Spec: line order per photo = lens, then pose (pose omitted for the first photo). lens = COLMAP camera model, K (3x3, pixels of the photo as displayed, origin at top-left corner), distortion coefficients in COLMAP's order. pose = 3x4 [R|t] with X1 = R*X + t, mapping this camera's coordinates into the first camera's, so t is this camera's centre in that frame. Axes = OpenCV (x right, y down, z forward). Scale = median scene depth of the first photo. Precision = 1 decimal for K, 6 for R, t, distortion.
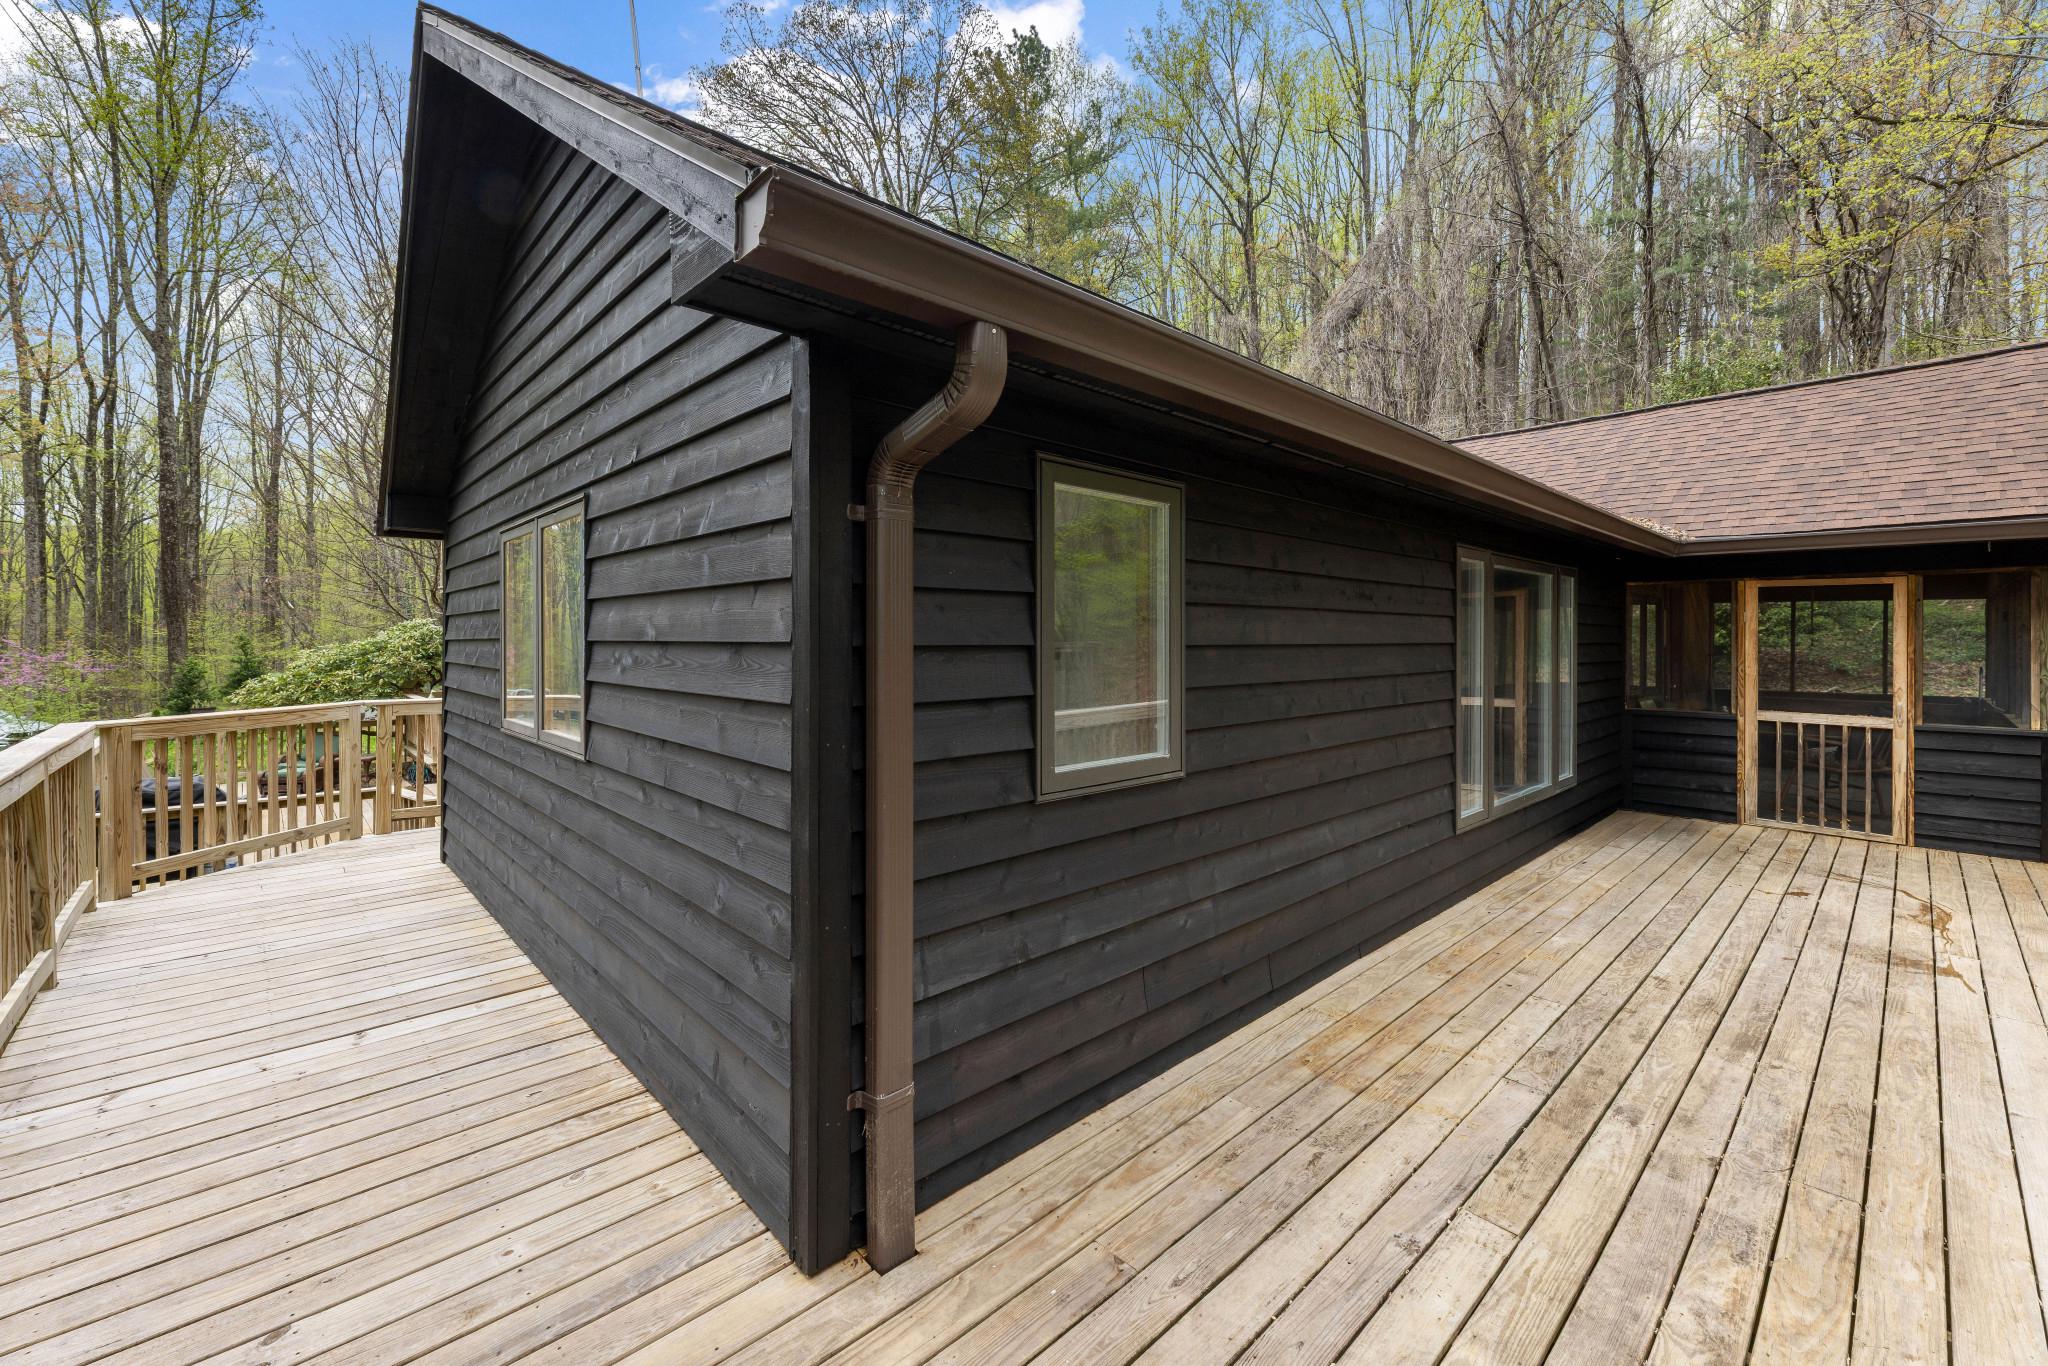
lens RADIAL K [[834.9, 0, 1025.1], [0, 834.9, 643.4], [0, 0, 1]] dist [-0.001154, -0.000599]
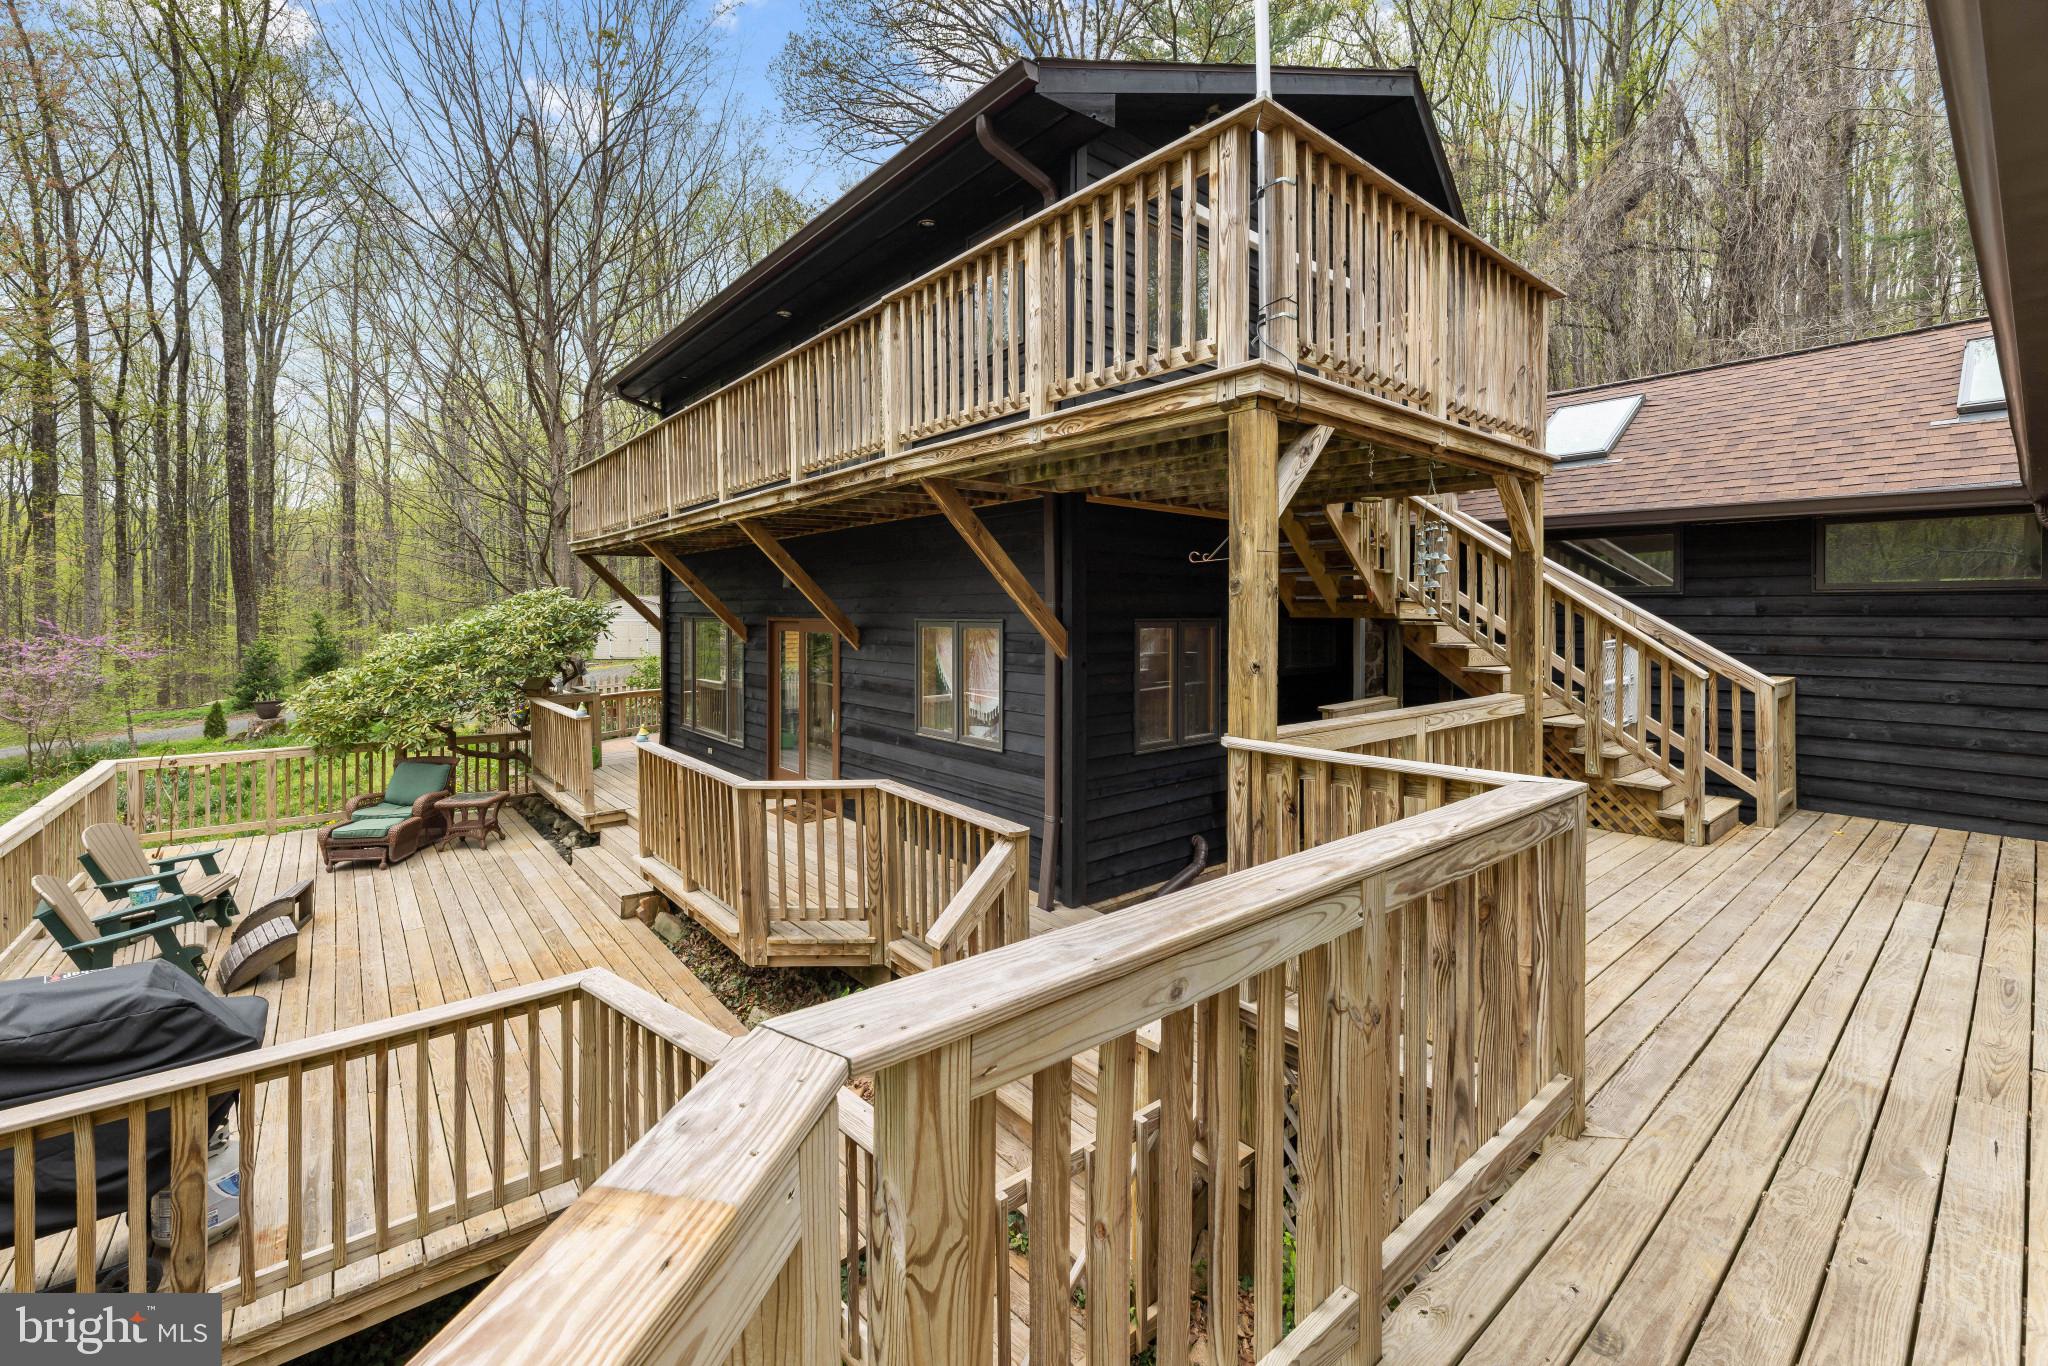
lens RADIAL K [[834.9, 0, 1012.1], [0, 834.9, 618.3], [0, 0, 1]] dist [-0.001154, -0.000599]
pose [[0.997883, -0.005092, -0.064833, -0.118391], [0.005208, 0.999985, 0.001623, -0.001328], [0.064824, -0.001957, 0.997895, 0.134040]]
